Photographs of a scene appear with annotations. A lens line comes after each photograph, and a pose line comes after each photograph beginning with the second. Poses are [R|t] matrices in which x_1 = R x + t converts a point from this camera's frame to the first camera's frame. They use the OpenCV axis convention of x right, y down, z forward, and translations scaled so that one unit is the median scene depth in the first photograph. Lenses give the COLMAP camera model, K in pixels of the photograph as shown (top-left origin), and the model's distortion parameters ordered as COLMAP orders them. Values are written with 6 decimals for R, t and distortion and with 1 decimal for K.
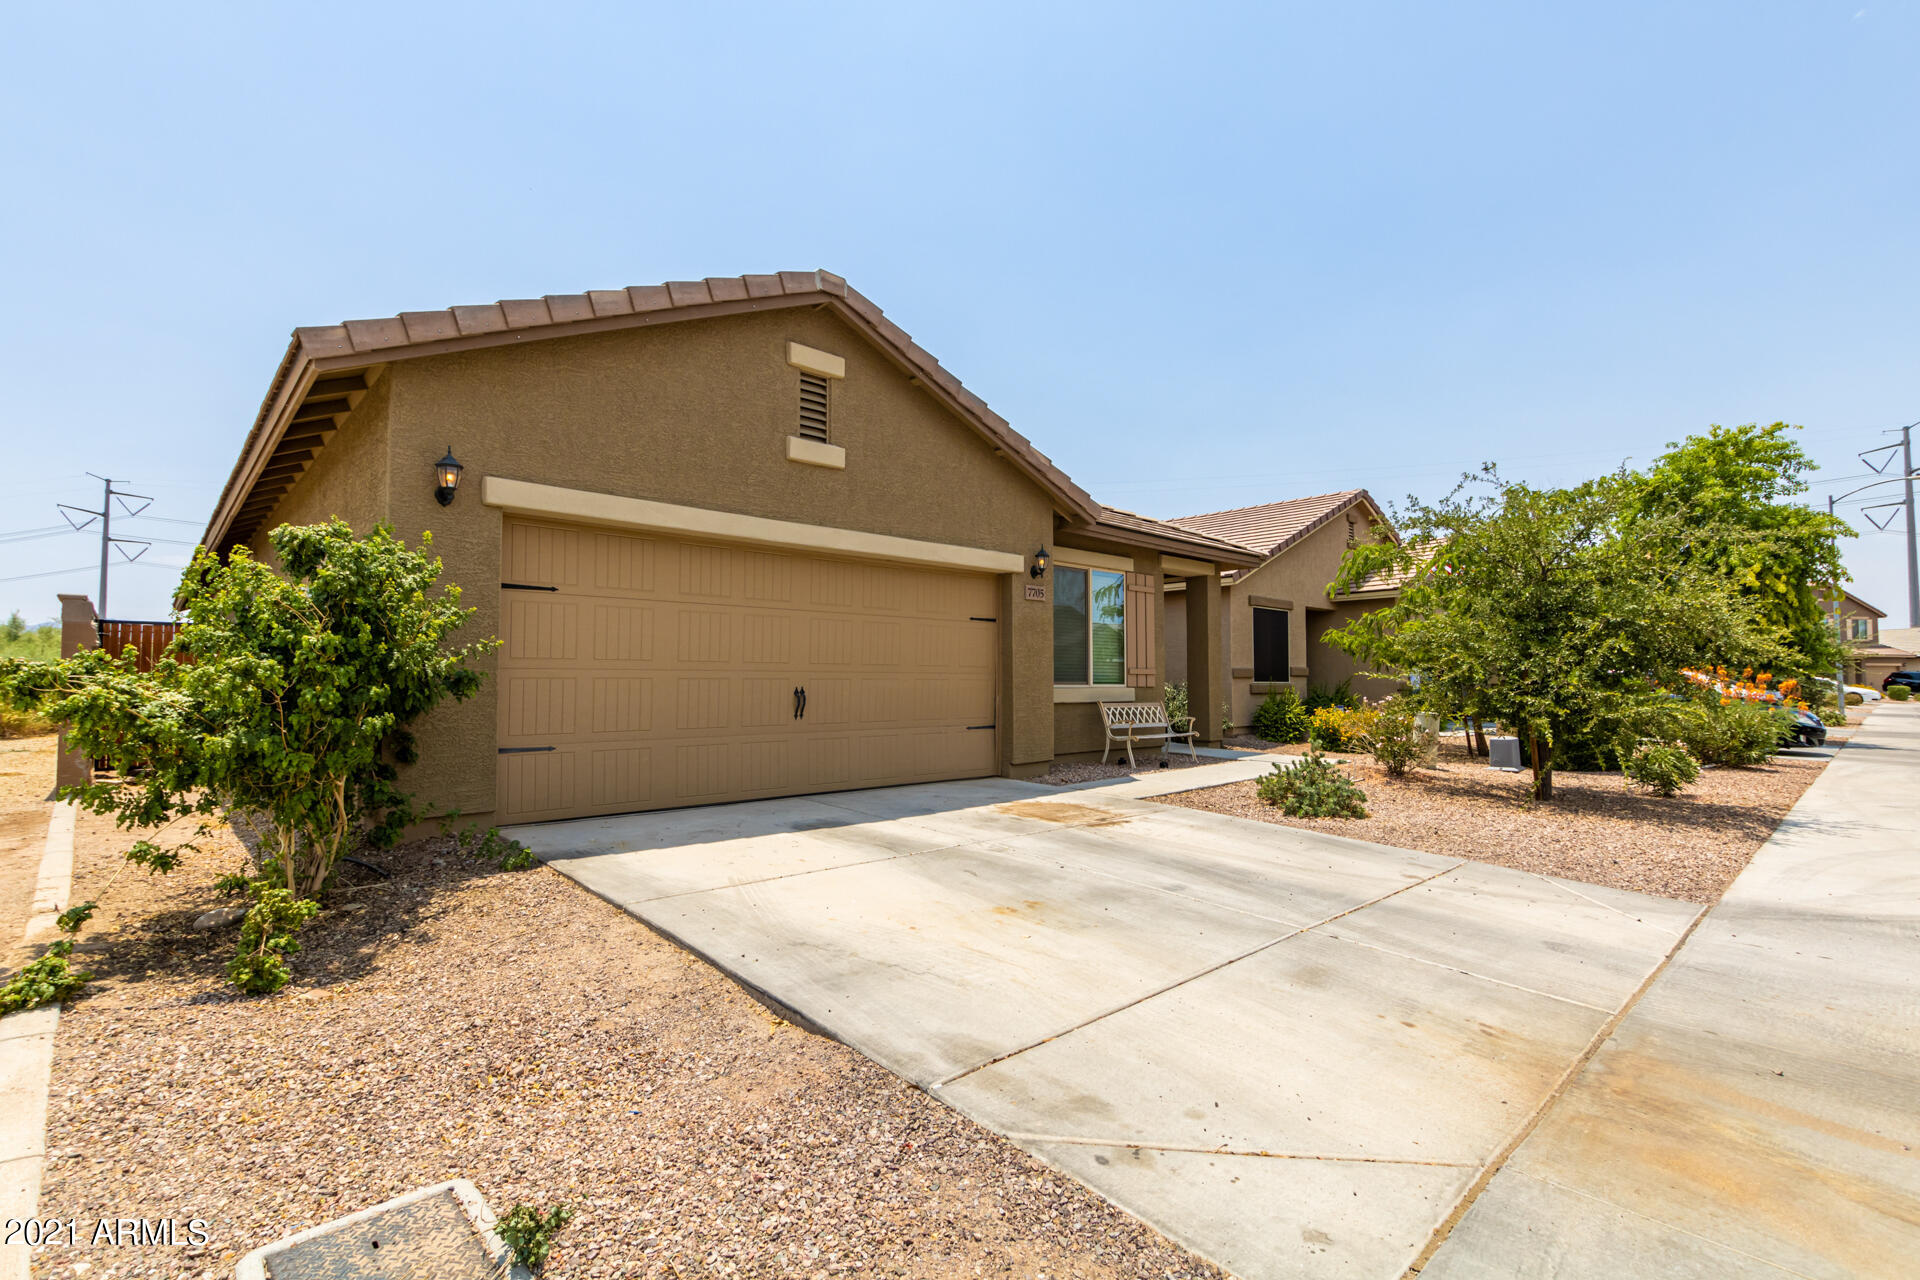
lens RADIAL K [[874.5, 0, 967.8], [0, 874.5, 638.3], [0, 0, 1]] dist [0.007672, -0.004543]
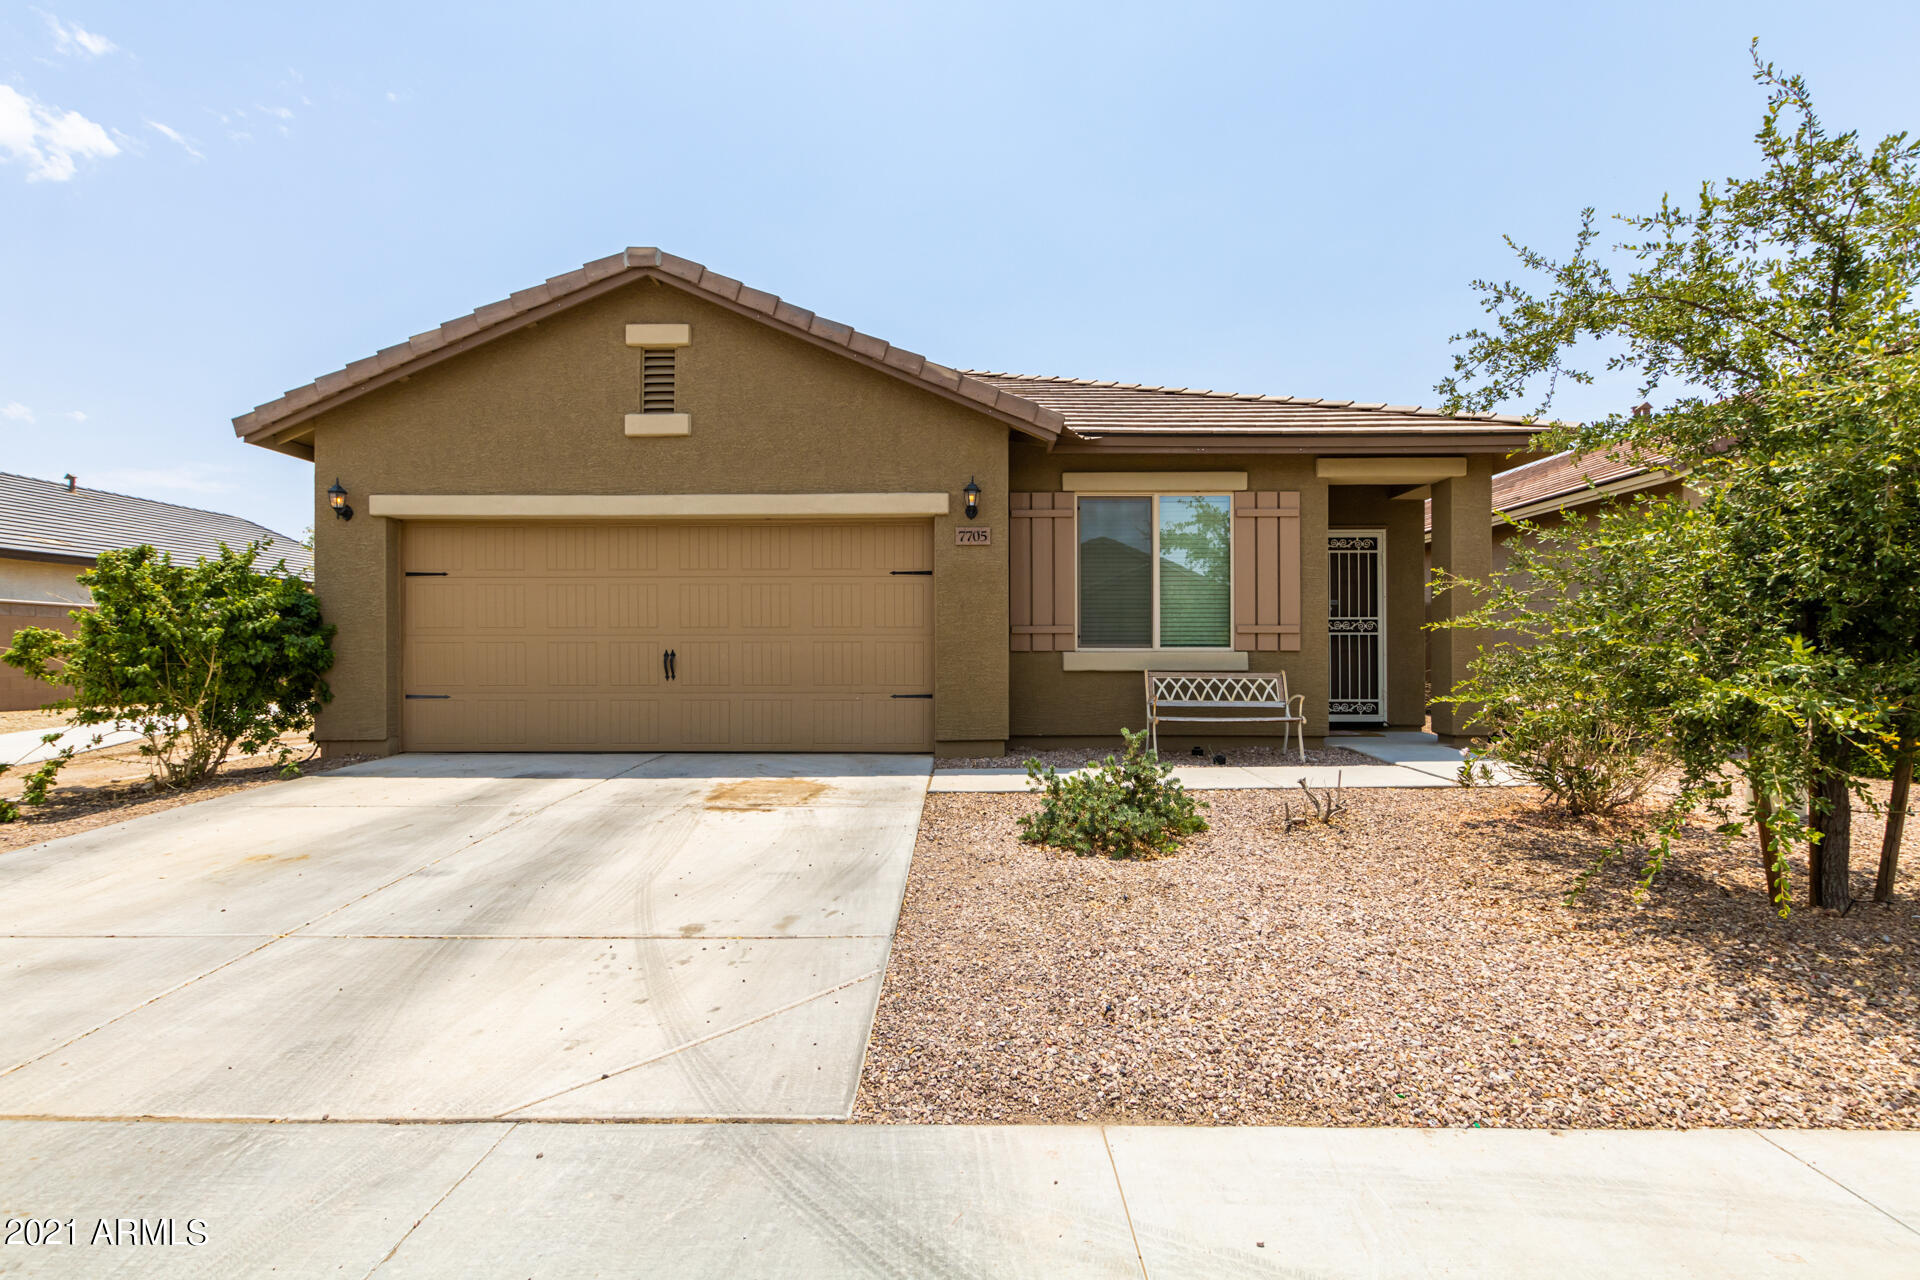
lens RADIAL K [[874.5, 0, 965.9], [0, 874.5, 645.5], [0, 0, 1]] dist [0.007672, -0.004543]
pose [[0.715079, -0.010388, -0.698966, 0.790090], [0.037373, 0.999028, 0.023387, 0.038538], [0.698044, -0.042846, 0.714772, 0.486727]]
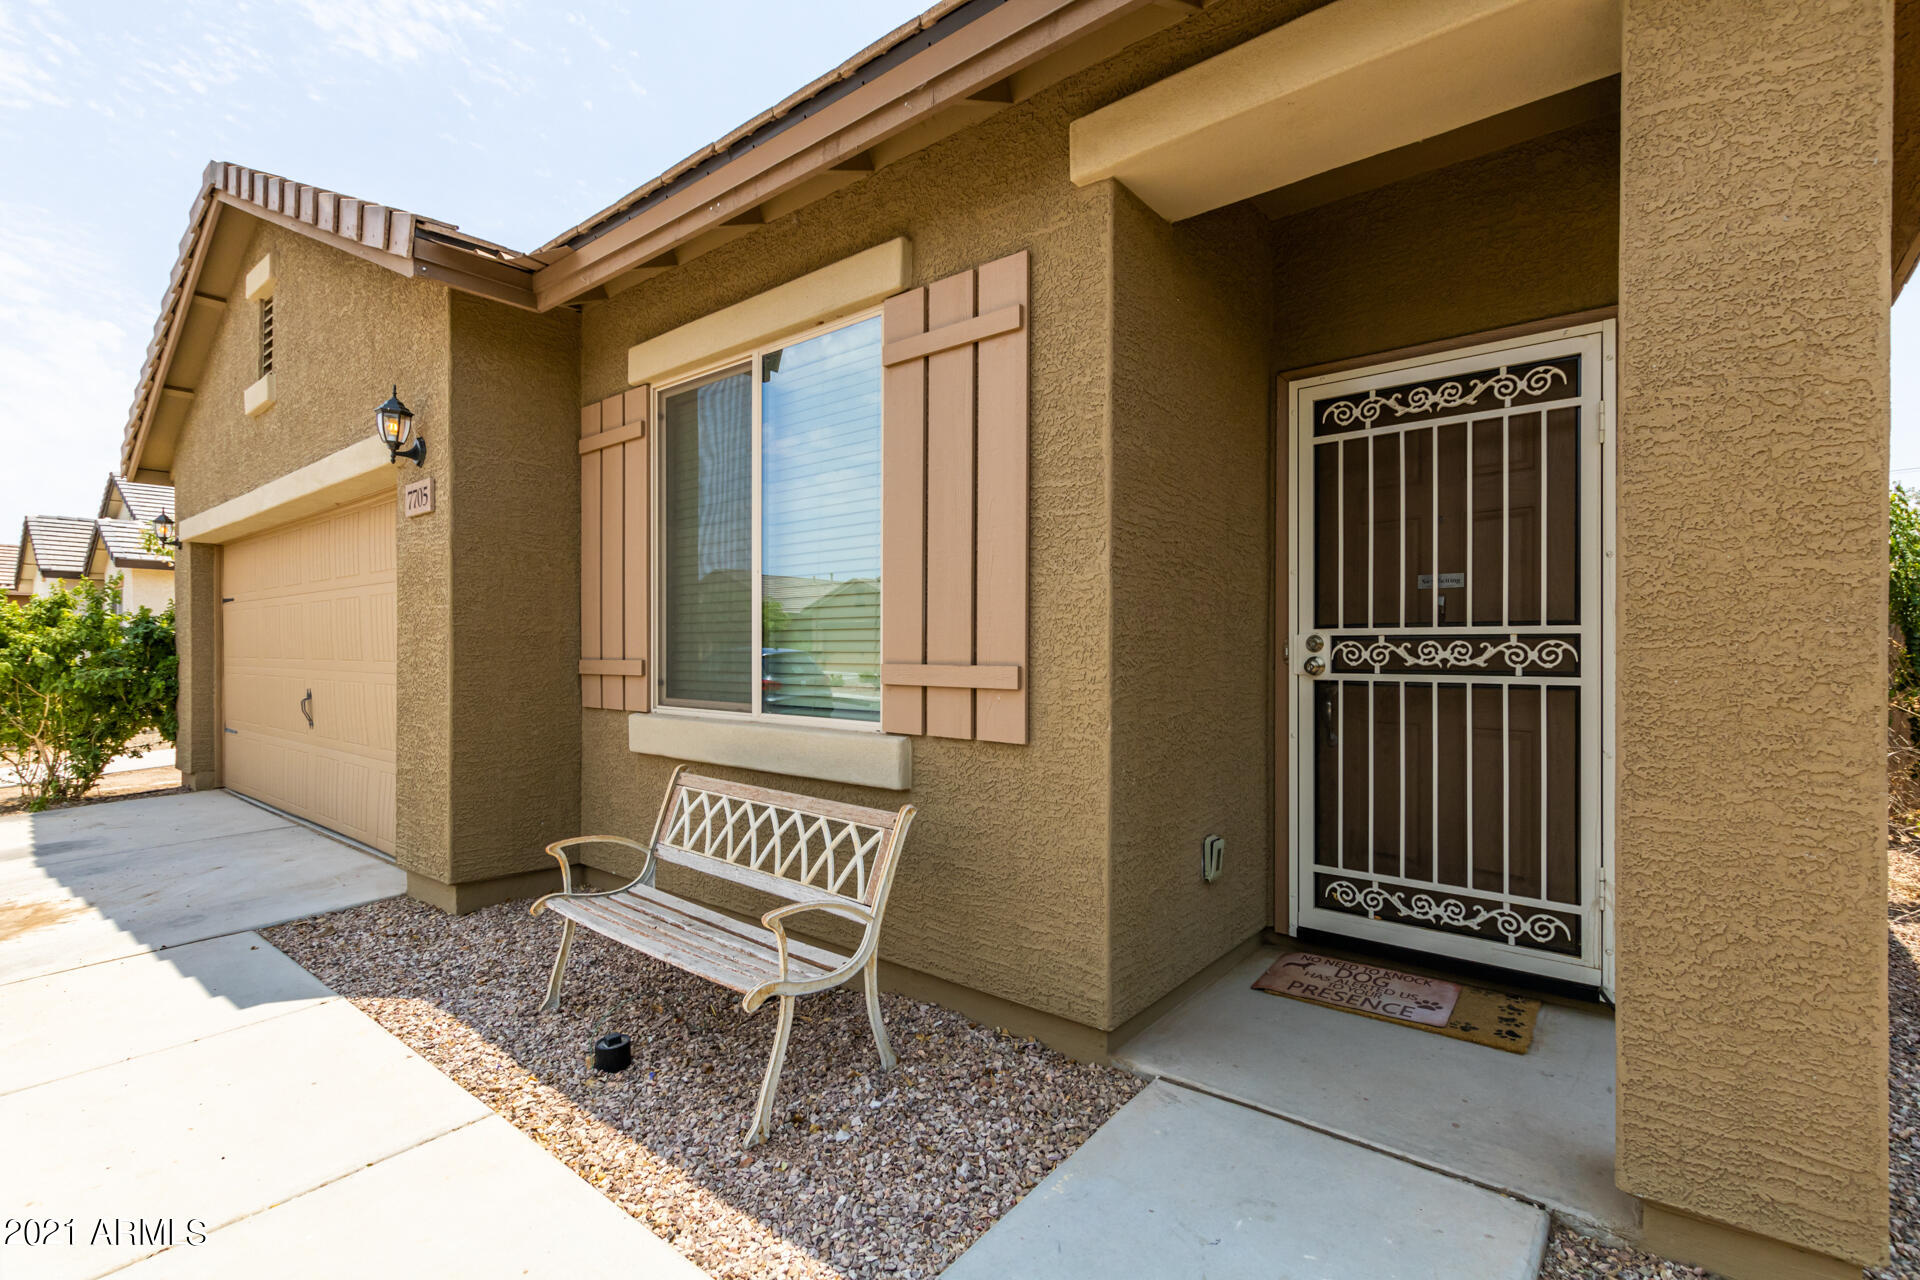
lens RADIAL K [[874.5, 0, 957.7], [0, 874.5, 642.0], [0, 0, 1]] dist [0.007672, -0.004543]
pose [[0.121619, -0.003051, -0.992572, 0.670922], [0.046824, 0.998900, 0.002667, 0.042780], [0.991472, -0.046801, 0.121628, 1.479016]]
